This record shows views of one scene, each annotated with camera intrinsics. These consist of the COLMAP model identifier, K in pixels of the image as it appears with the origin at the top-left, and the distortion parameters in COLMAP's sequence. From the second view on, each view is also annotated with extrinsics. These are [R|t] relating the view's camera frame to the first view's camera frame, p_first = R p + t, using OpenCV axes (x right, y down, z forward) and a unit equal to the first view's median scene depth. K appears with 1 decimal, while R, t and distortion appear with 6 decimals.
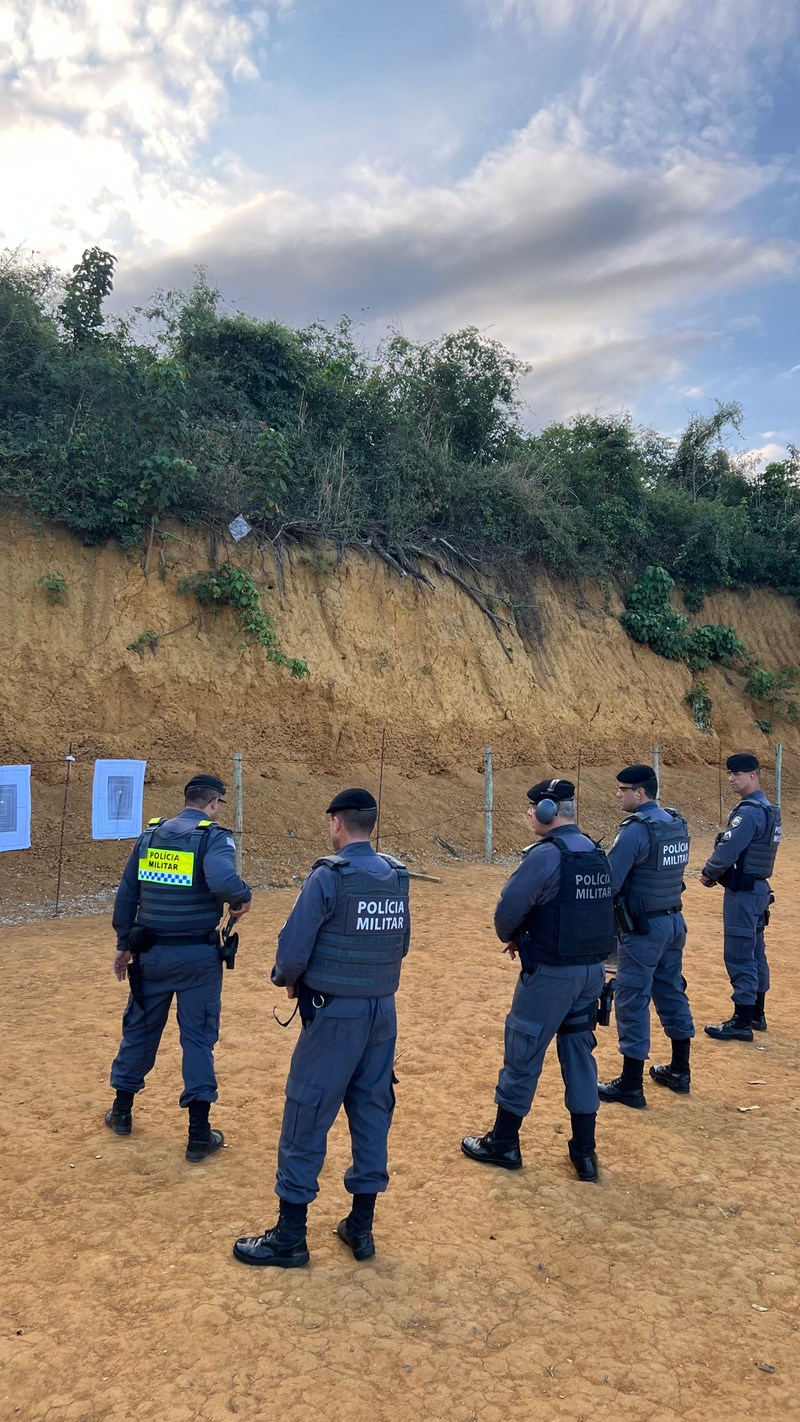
lens RADIAL K [[1061.7, 0, 394.4], [0, 1061.7, 709.4], [0, 0, 1]] dist [0.064902, -0.083088]
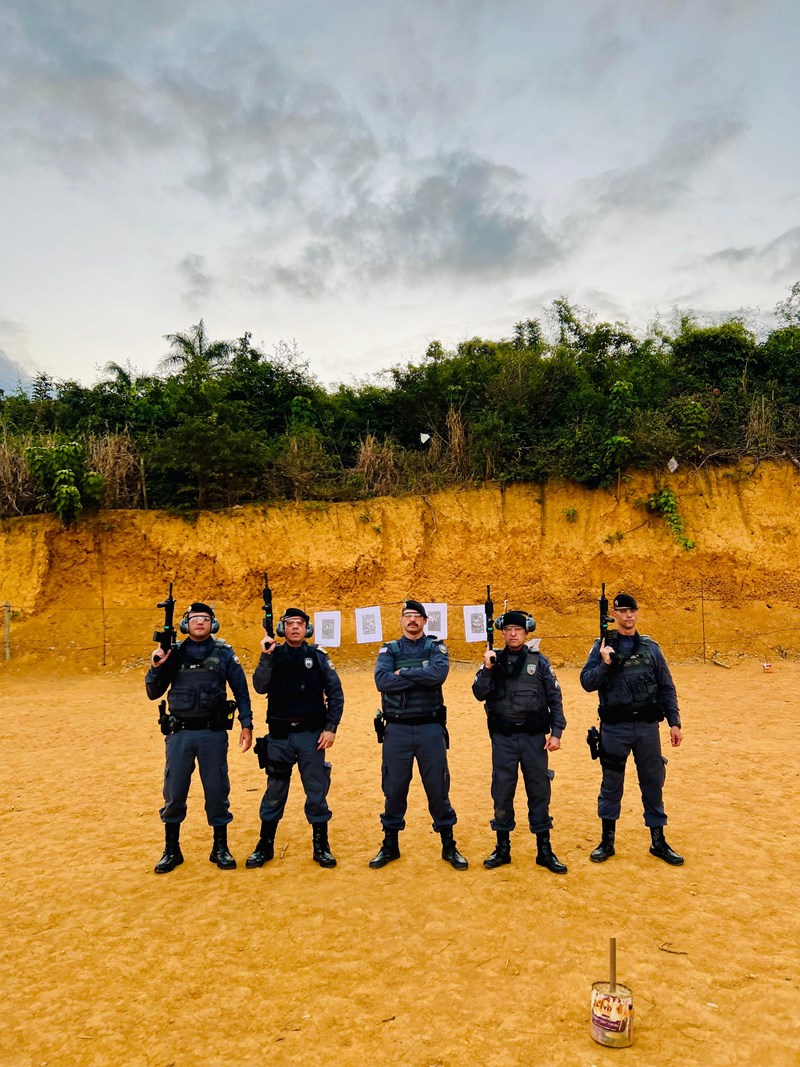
lens RADIAL K [[797.4, 0, 418.5], [0, 797.4, 552.5], [0, 0, 1]] dist [0.028852, -0.031420]
pose [[0.686137, -0.071168, -0.723983, 0.505802], [0.056801, 0.997406, -0.044214, 0.004407], [0.725252, -0.010786, 0.688399, -0.189357]]
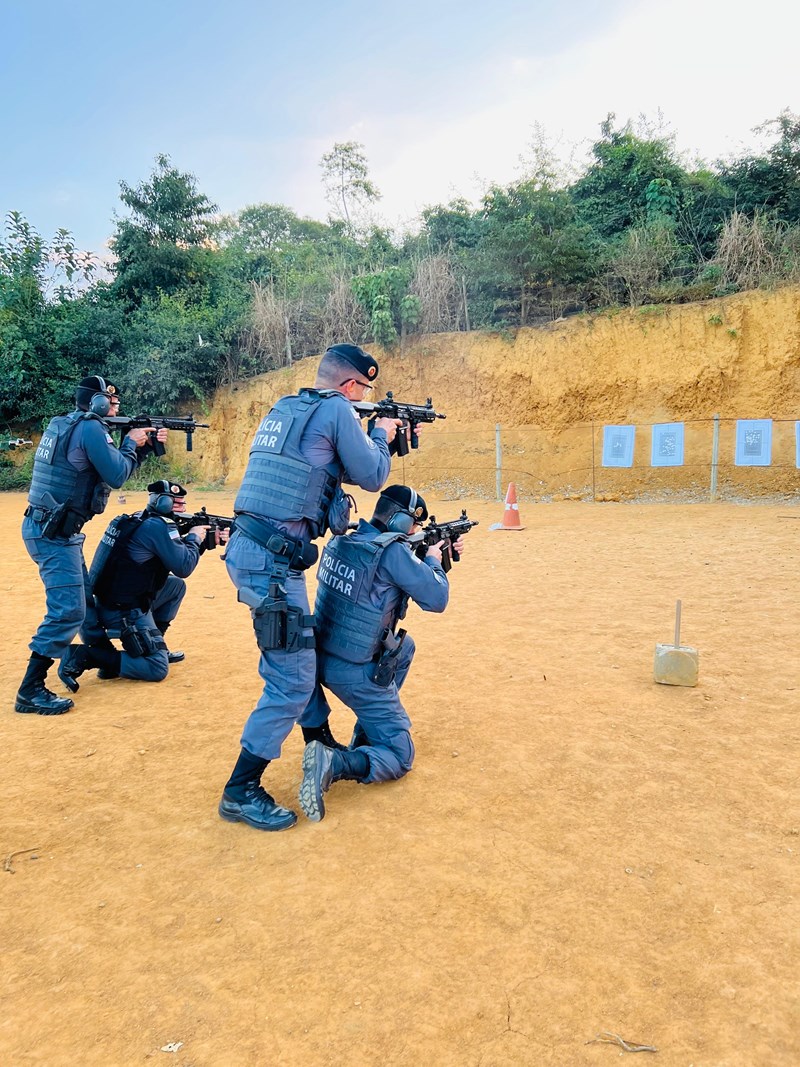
lens RADIAL K [[797.4, 0, 400.9], [0, 797.4, 543.1], [0, 0, 1]] dist [0.028852, -0.031420]
pose [[0.156680, 0.091855, -0.983369, 0.512618], [0.062827, 0.992722, 0.102739, 0.051335], [0.985649, -0.077879, 0.149769, 0.095840]]
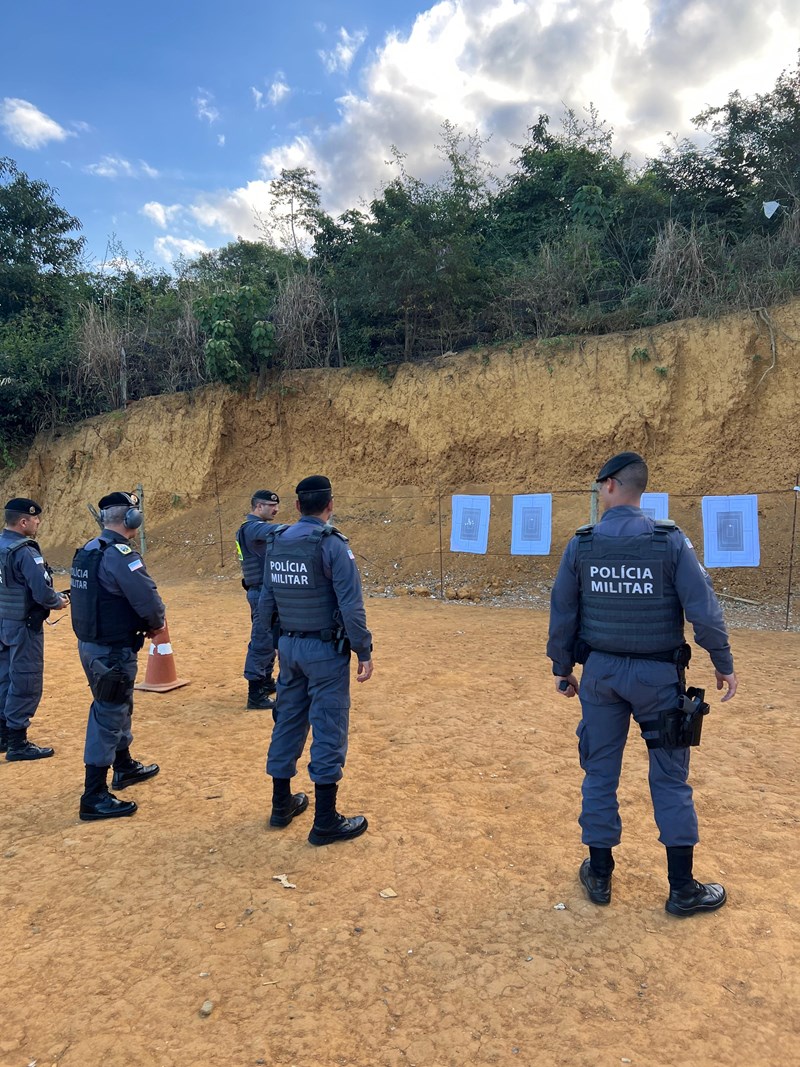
lens RADIAL K [[797.4, 0, 403.7], [0, 797.4, 542.8], [0, 0, 1]] dist [0.028852, -0.031420]
pose [[0.129477, 0.041955, -0.990695, 0.254026], [0.048945, 0.997616, 0.048645, 0.029535], [0.990374, -0.054788, 0.127114, 0.379050]]
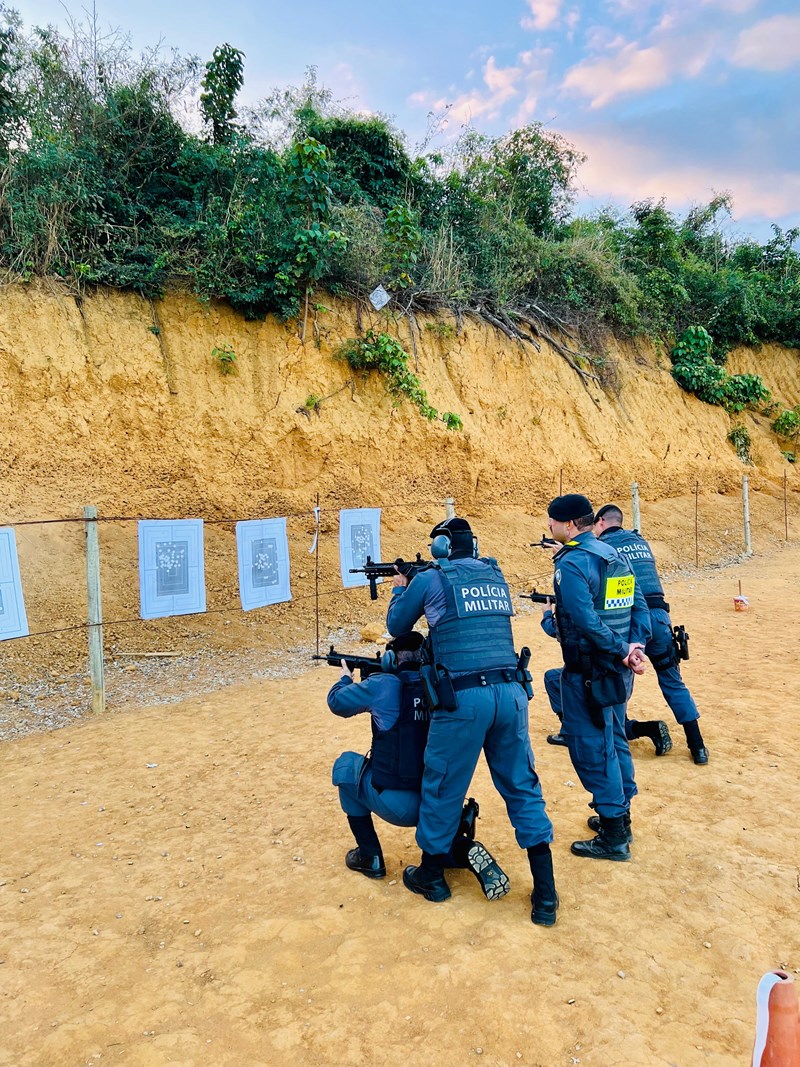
lens RADIAL K [[797.4, 0, 409.1], [0, 797.4, 539.0], [0, 0, 1]] dist [0.028852, -0.031420]
pose [[0.998182, -0.058398, 0.014922, -0.144586], [0.056921, 0.994730, 0.085275, 0.009478], [-0.019823, -0.084270, 0.996246, 0.156293]]
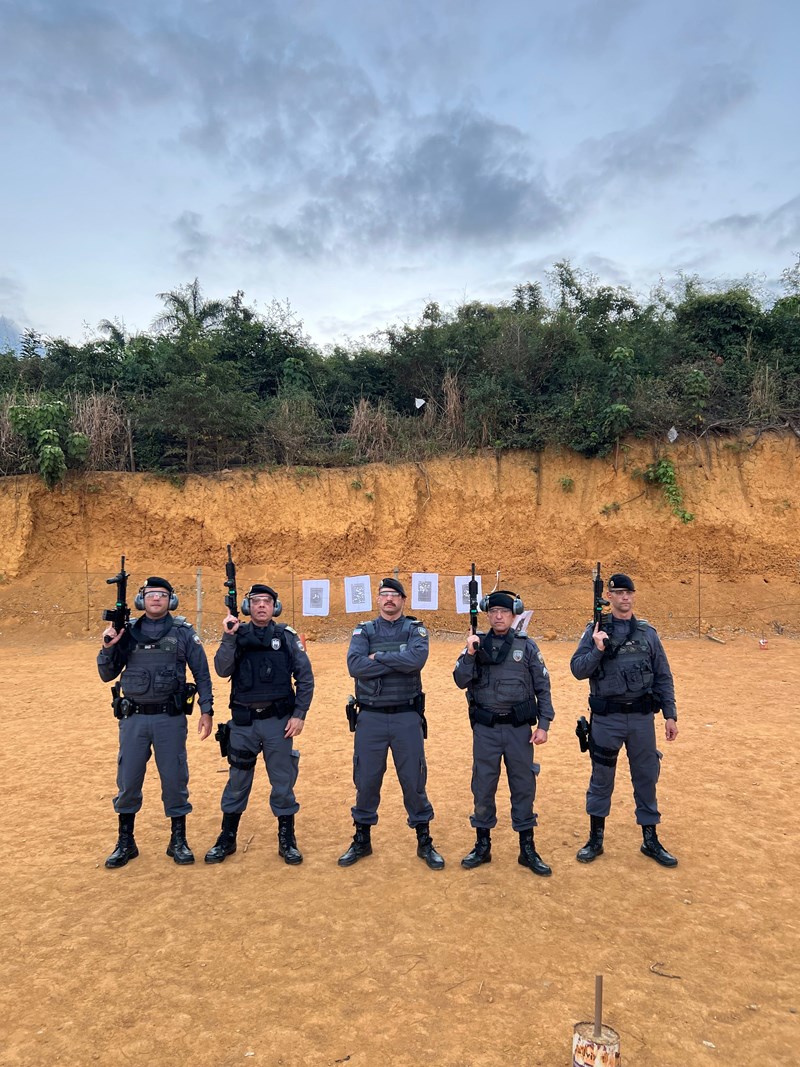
lens RADIAL K [[797.4, 0, 415.1], [0, 797.4, 547.9], [0, 0, 1]] dist [0.028852, -0.031420]
pose [[0.687849, -0.034249, -0.725045, 0.490976], [0.040906, 0.999128, -0.008389, 0.001234], [0.724700, -0.023888, 0.688650, -0.166553]]
